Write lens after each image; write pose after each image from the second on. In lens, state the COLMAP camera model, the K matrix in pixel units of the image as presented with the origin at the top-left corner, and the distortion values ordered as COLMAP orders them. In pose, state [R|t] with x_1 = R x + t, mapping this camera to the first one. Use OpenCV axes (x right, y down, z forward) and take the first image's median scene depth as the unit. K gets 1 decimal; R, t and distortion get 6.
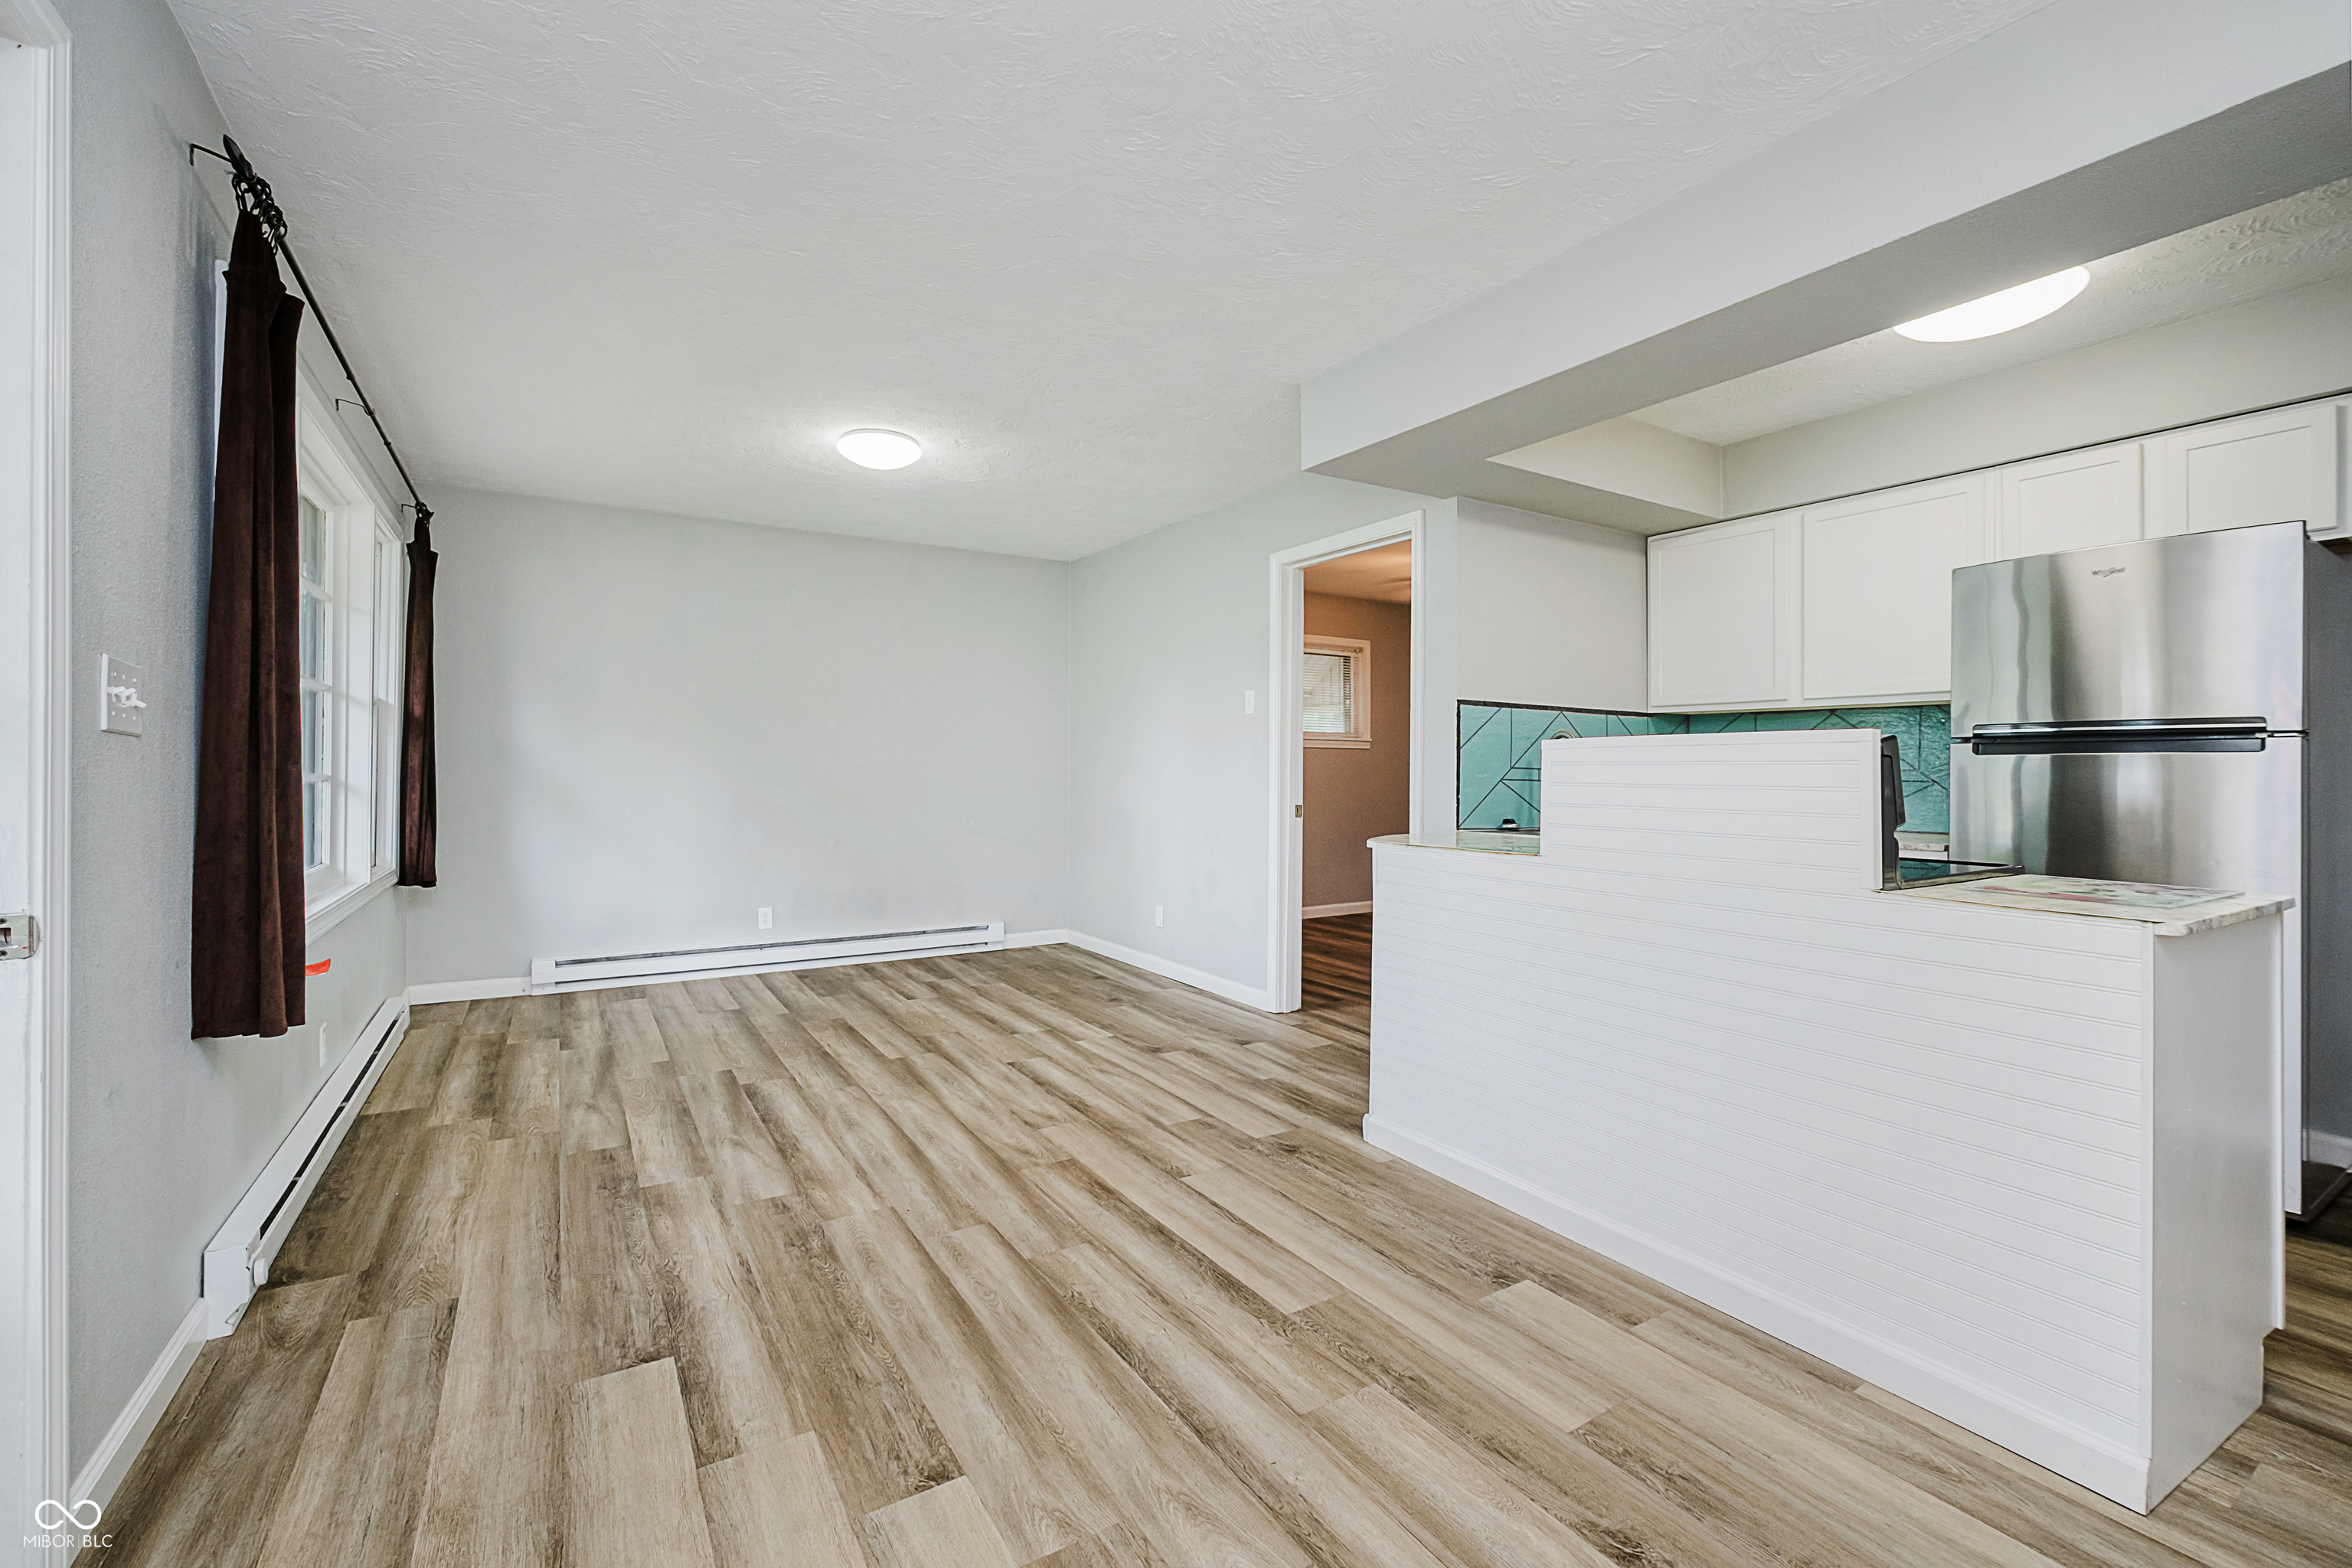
lens RADIAL K [[1028.0, 0, 1176.0], [0, 1028.0, 784.0], [0, 0, 1]] dist [-0.019332, 0.007573]
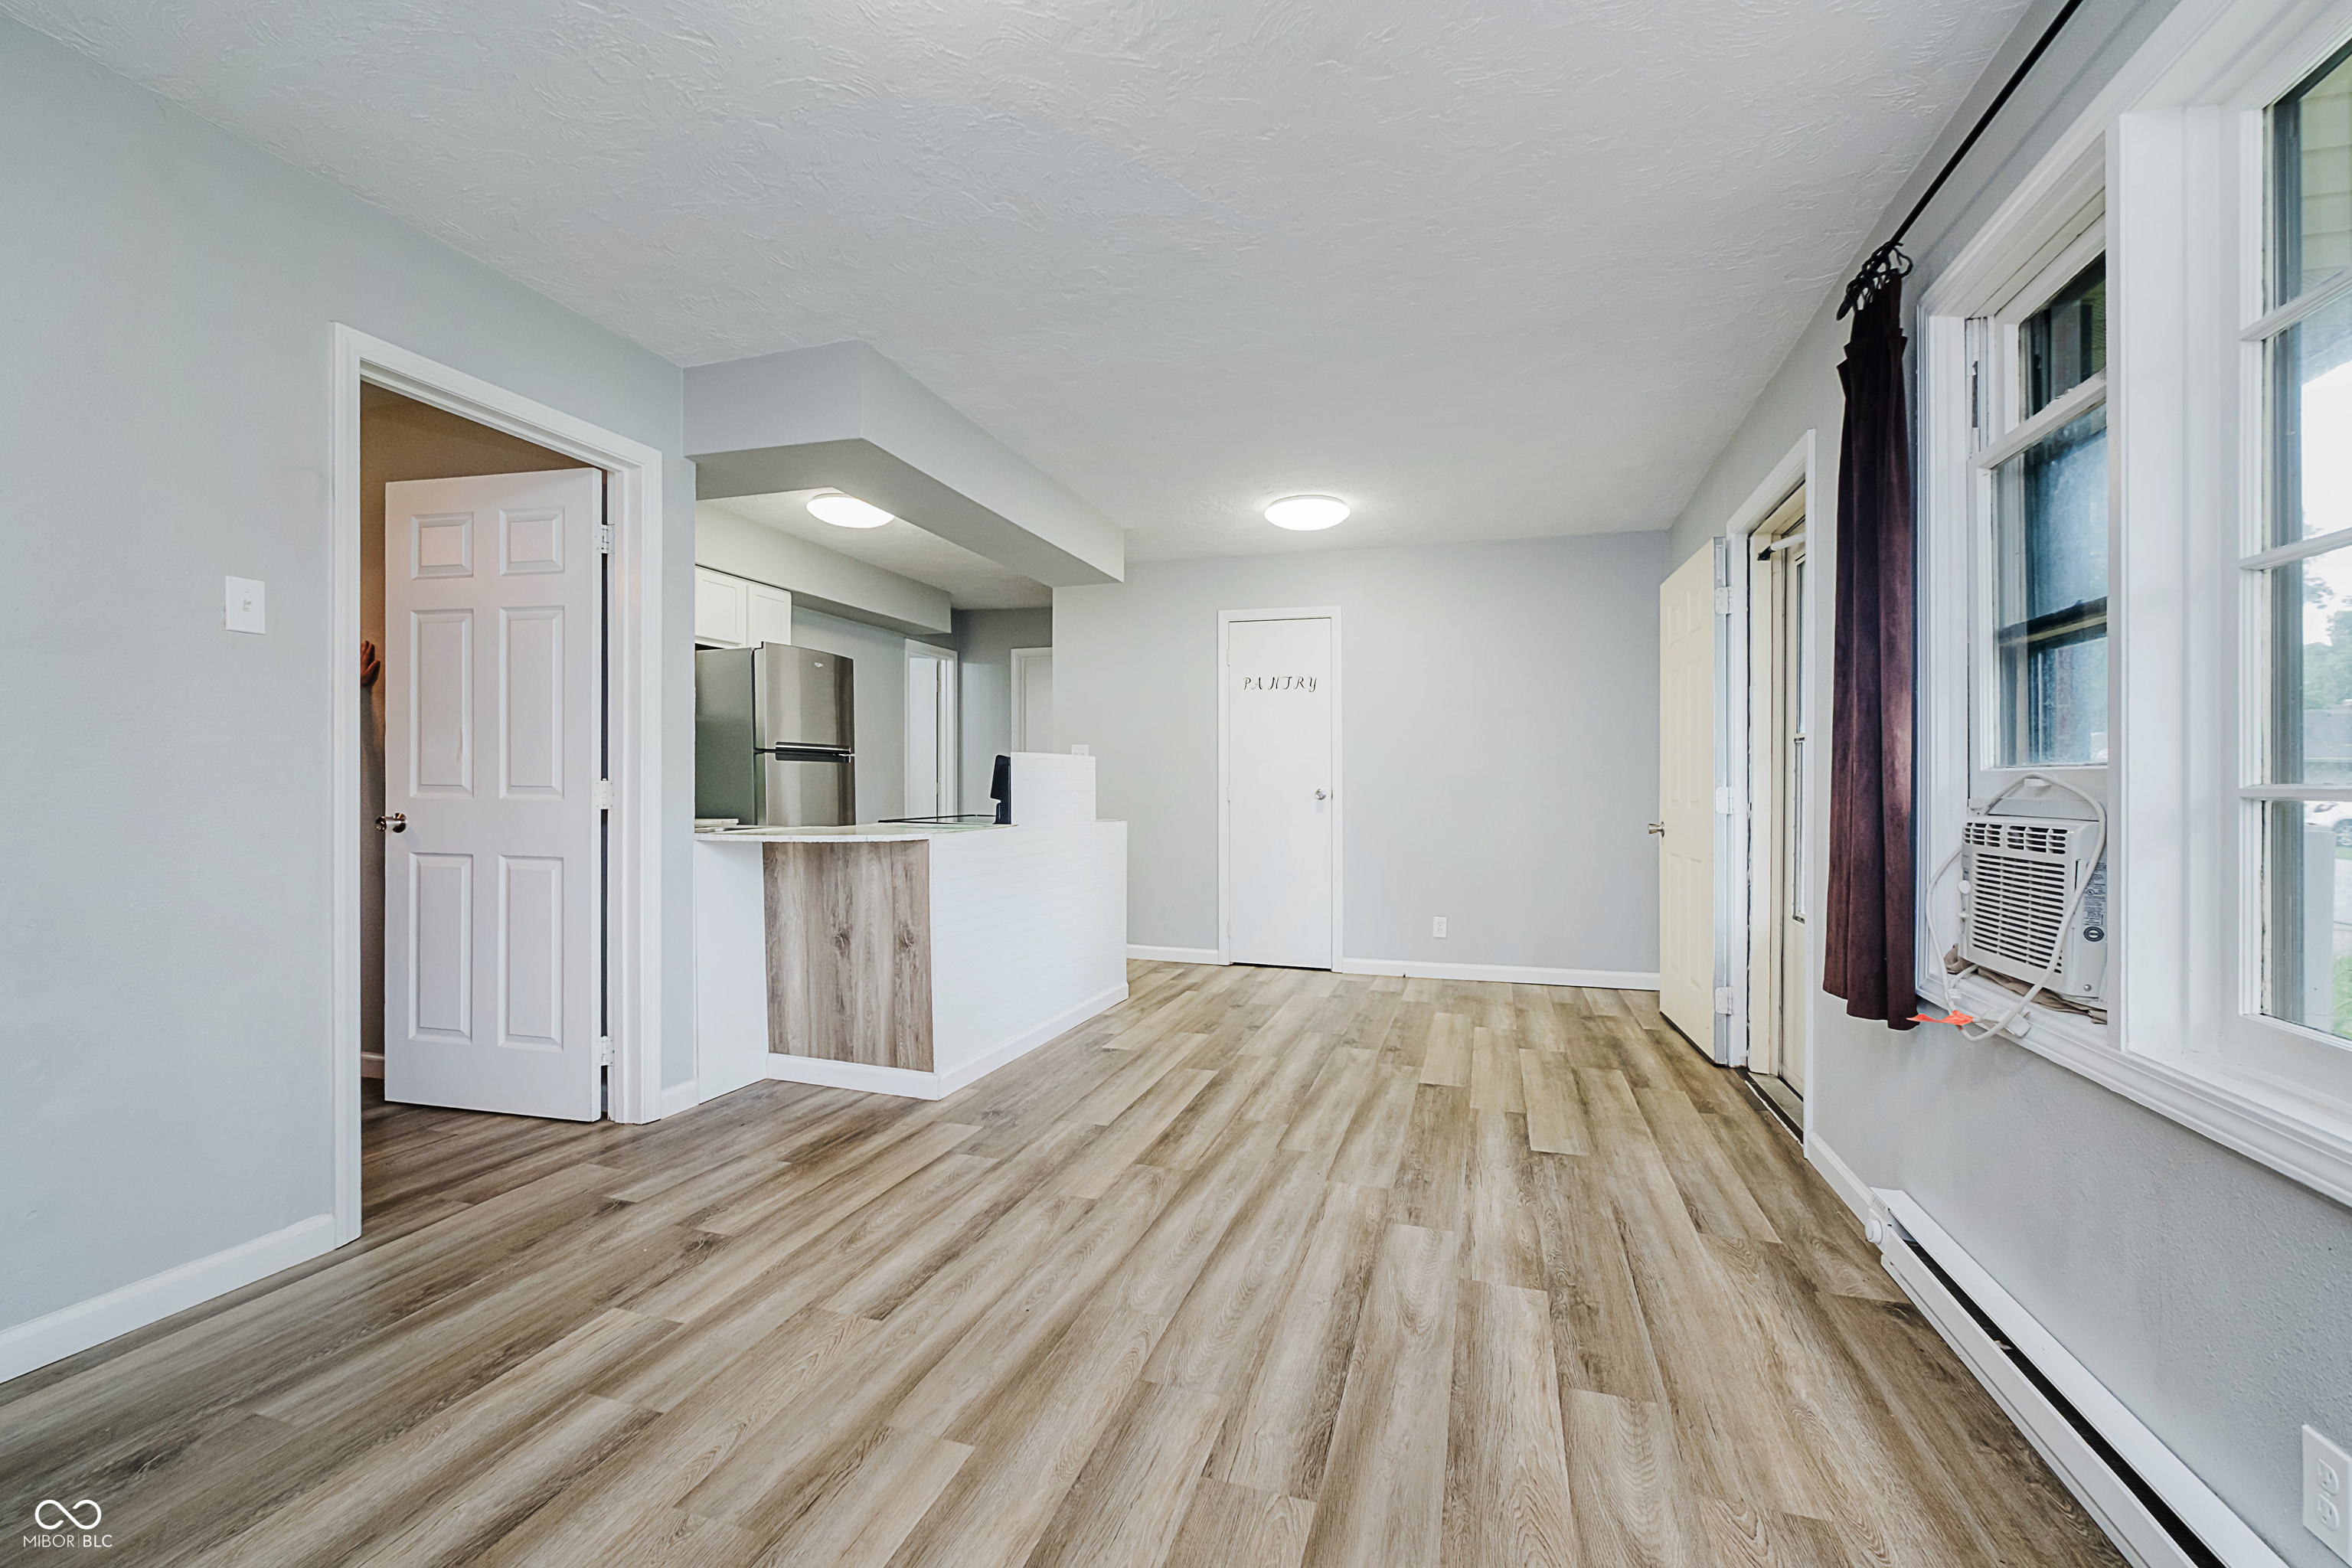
lens RADIAL K [[1028.0, 0, 1176.0], [0, 1028.0, 784.0], [0, 0, 1]] dist [-0.019332, 0.007573]
pose [[-0.666637, -0.011025, 0.745301, -0.882592], [-0.002481, 0.999918, 0.012572, -0.013121], [-0.745378, 0.006532, -0.666610, 1.670183]]
